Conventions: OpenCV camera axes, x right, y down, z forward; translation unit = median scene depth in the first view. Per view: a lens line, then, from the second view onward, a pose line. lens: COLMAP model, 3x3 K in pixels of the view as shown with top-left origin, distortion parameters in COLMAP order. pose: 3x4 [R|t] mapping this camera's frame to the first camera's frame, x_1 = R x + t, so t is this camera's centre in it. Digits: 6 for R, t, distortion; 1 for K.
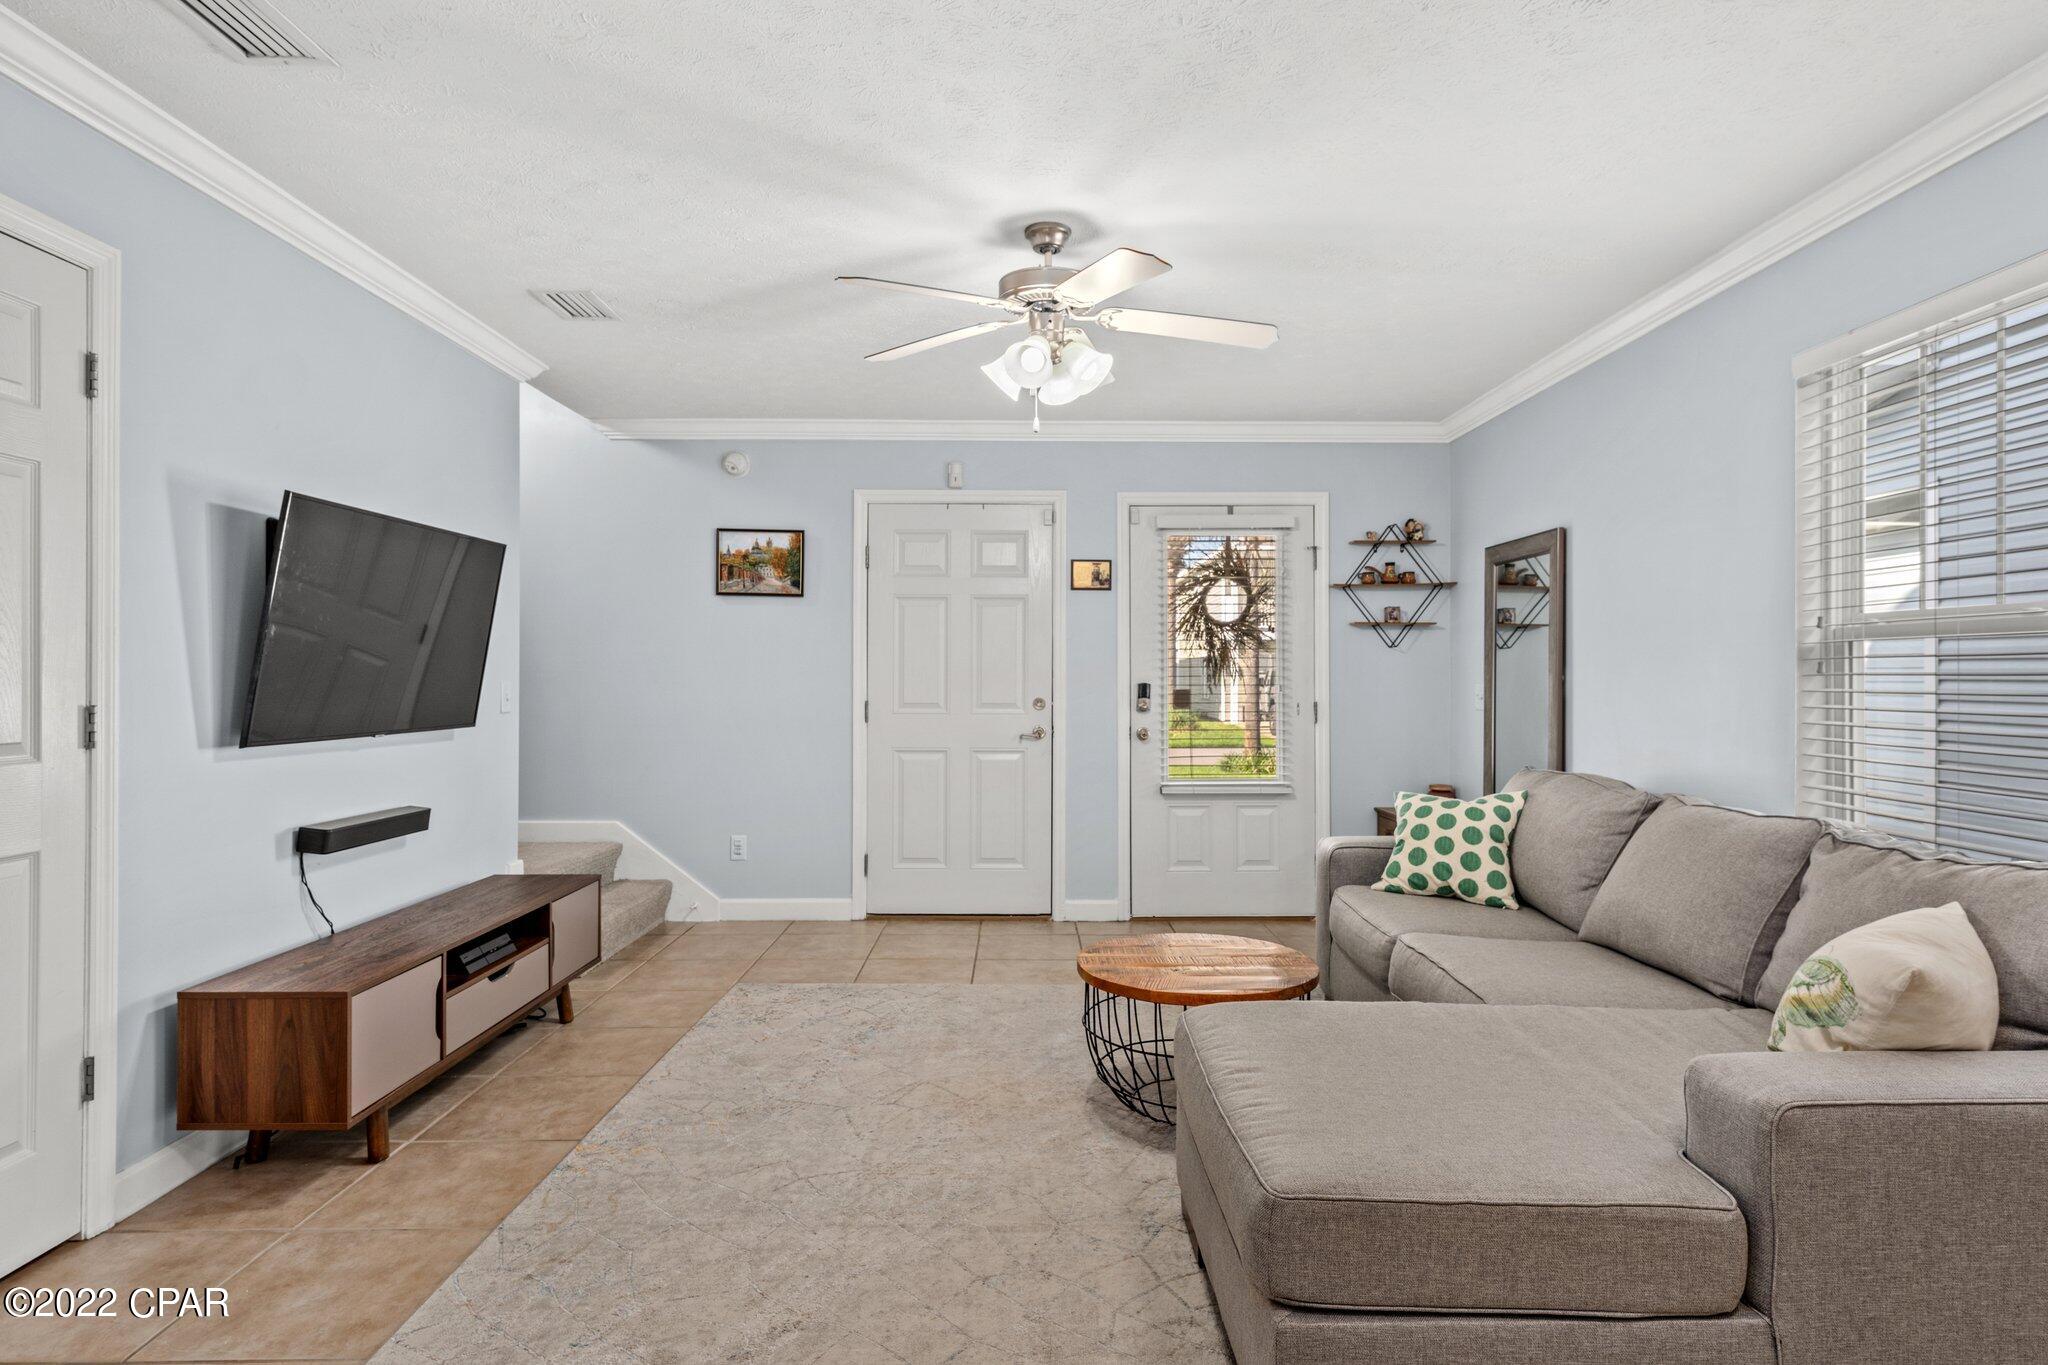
lens RADIAL K [[1137.5, 0, 1031.6], [0, 1137.5, 672.8], [0, 0, 1]] dist [0.000024, 0.000039]
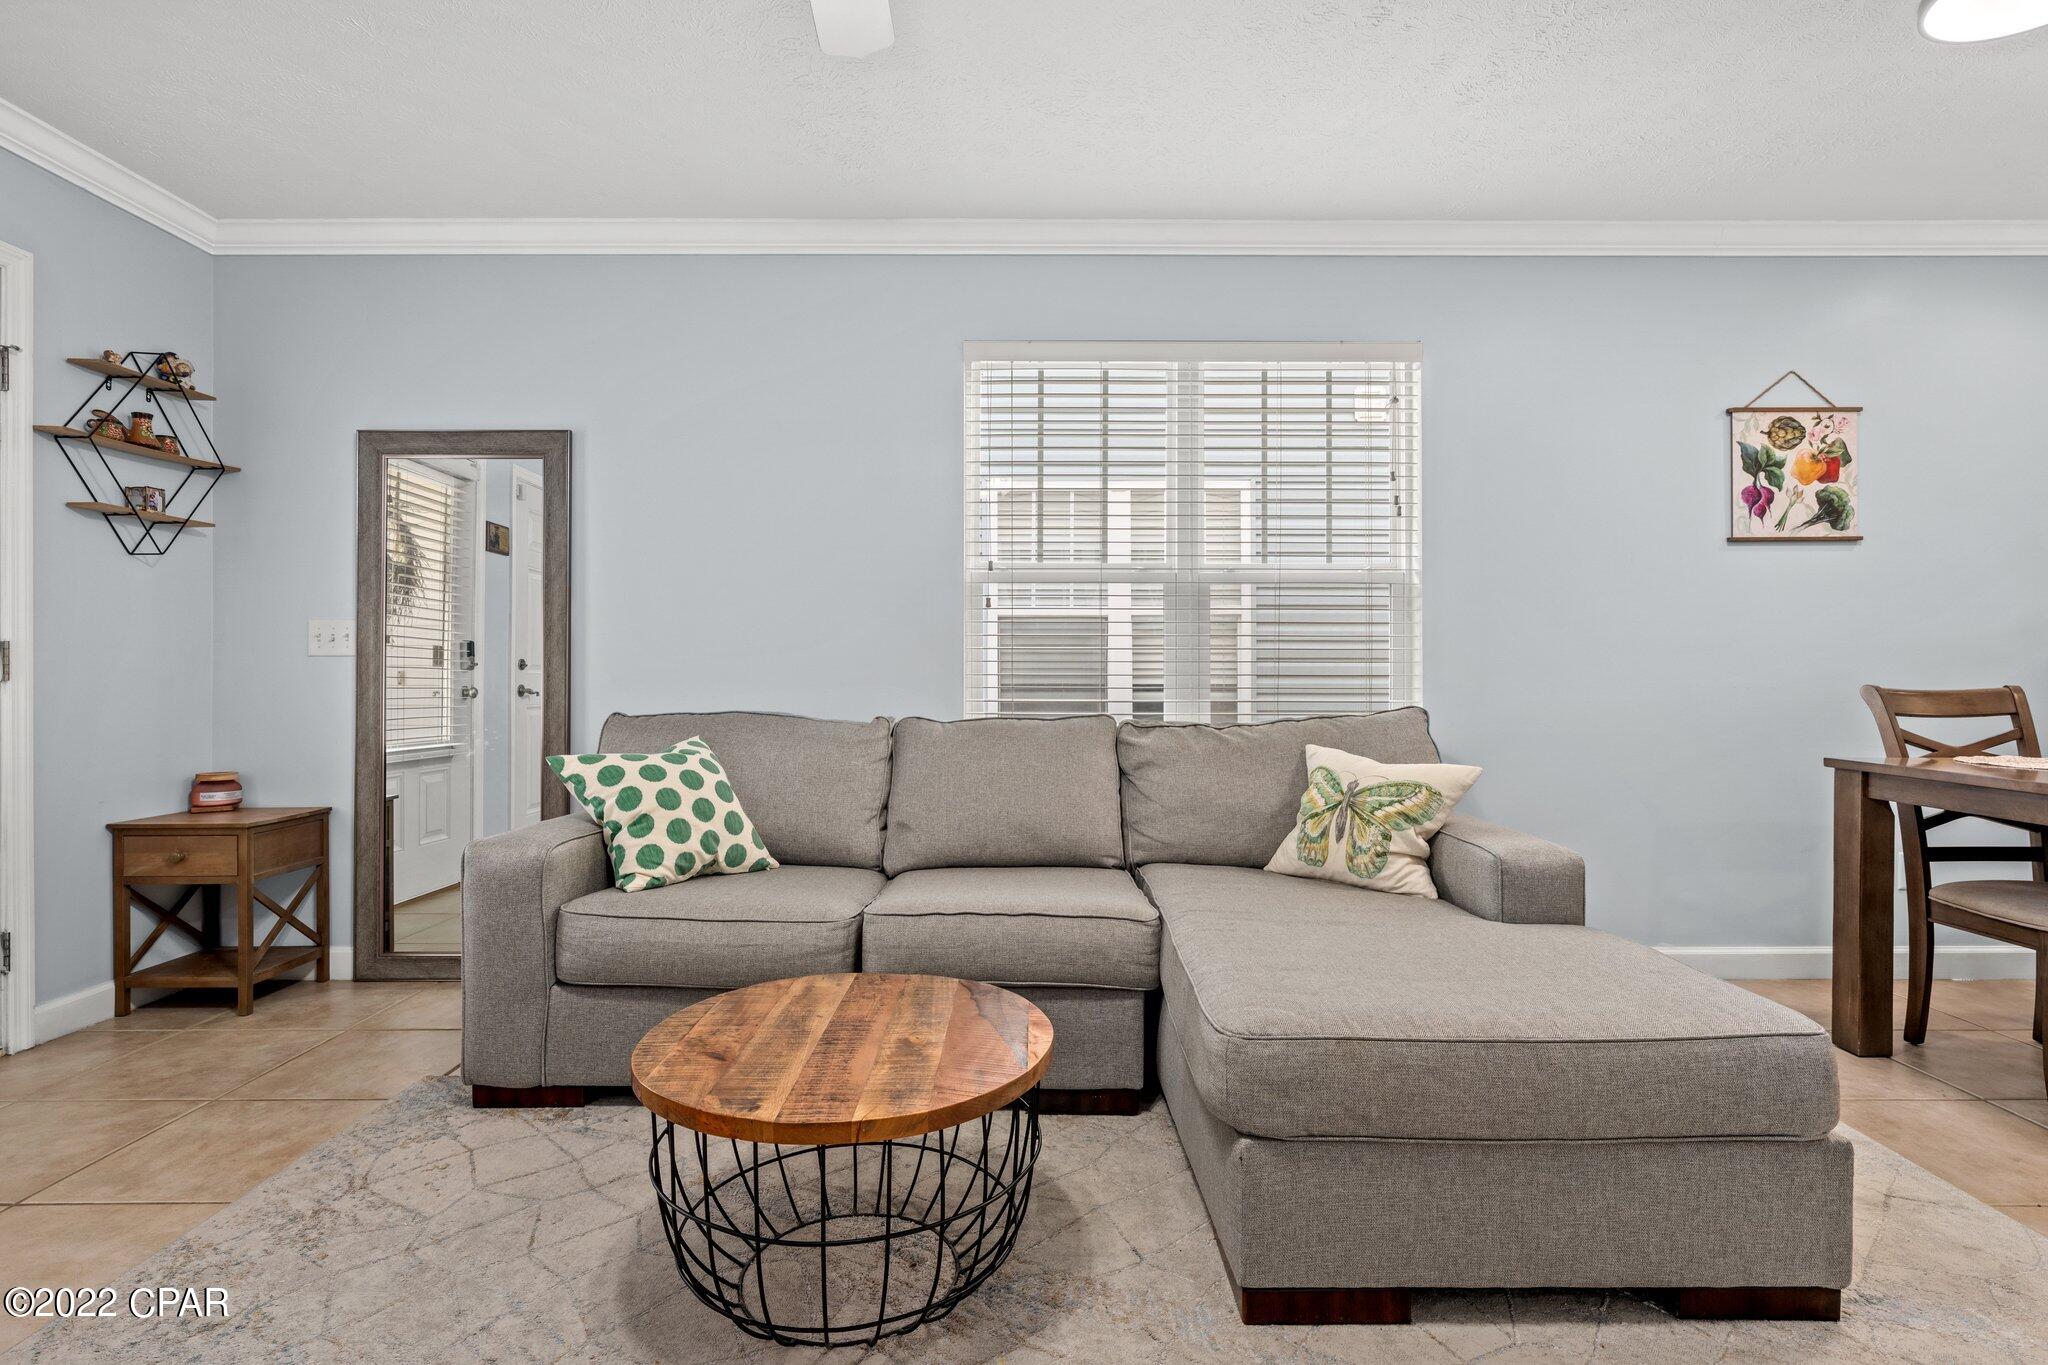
lens RADIAL K [[1034.4, 0, 1022.4], [0, 1034.4, 674.6], [0, 0, 1]] dist [0.001913, 0.000789]
pose [[0.005669, -0.003723, 0.999977, -0.233891], [-0.001240, 0.999992, 0.003730, 0.039337], [-0.999983, -0.001261, 0.005665, 0.536784]]
